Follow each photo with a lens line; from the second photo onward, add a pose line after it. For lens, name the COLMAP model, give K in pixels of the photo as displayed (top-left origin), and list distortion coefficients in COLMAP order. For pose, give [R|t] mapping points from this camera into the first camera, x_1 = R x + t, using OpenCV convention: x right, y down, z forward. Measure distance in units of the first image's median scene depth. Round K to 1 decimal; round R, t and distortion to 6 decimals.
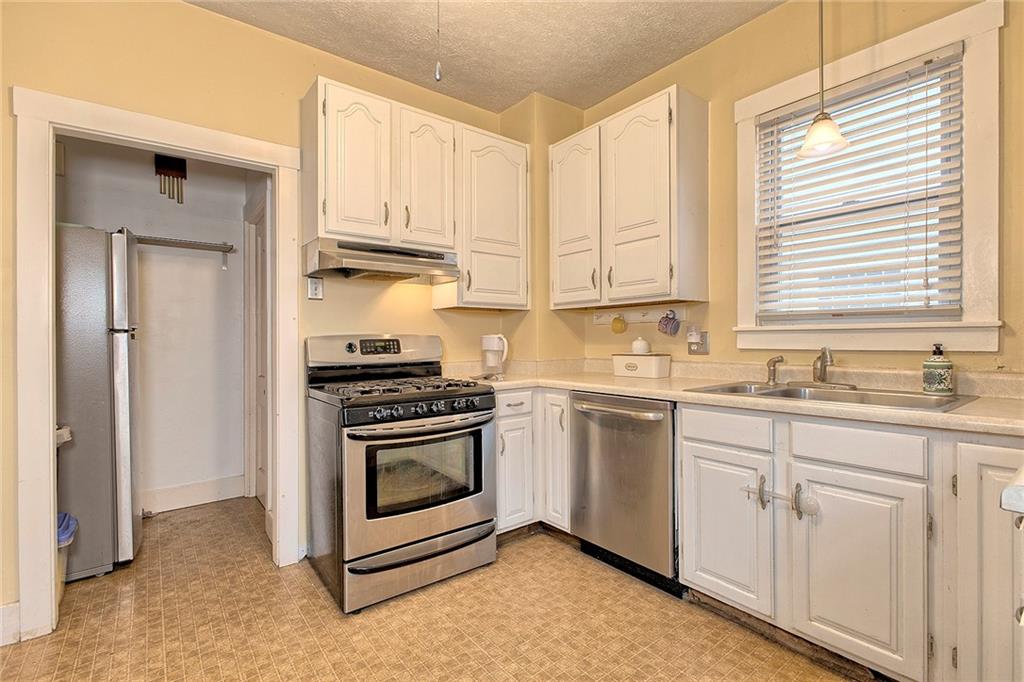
lens RADIAL K [[474.1, 0, 512.7], [0, 474.1, 341.4], [0, 0, 1]] dist [-0.003319, -0.000322]
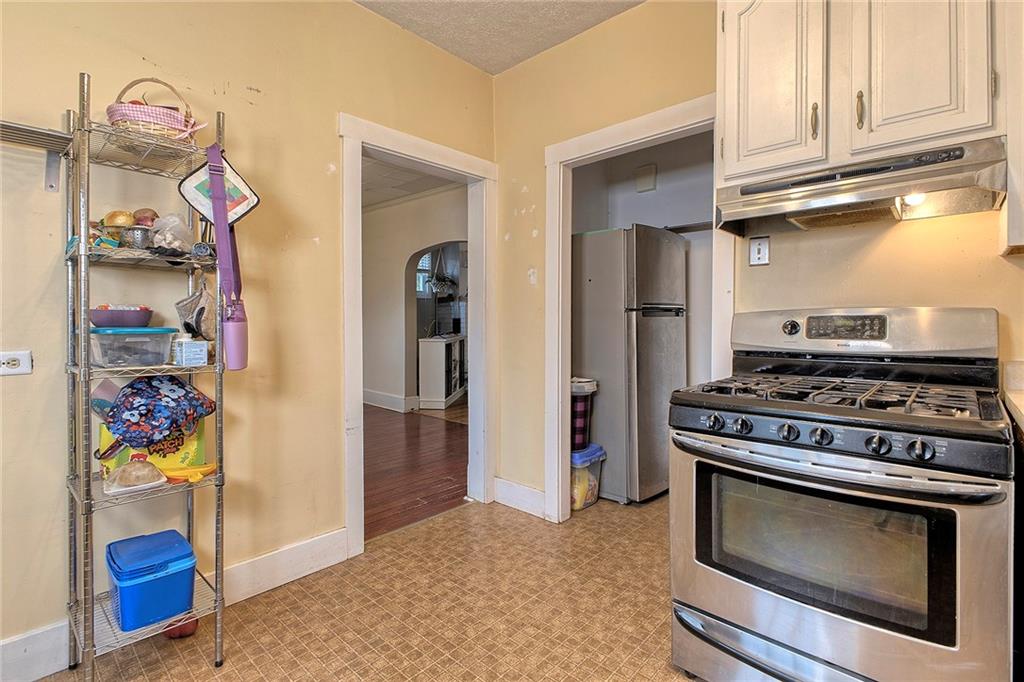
lens RADIAL K [[474.1, 0, 530.3], [0, 474.1, 322.9], [0, 0, 1]] dist [-0.003319, -0.000322]
pose [[0.169578, 0.013656, -0.985422, 0.295276], [0.001442, 0.999899, 0.014105, -0.004655], [0.985516, -0.003813, 0.169541, 0.492649]]
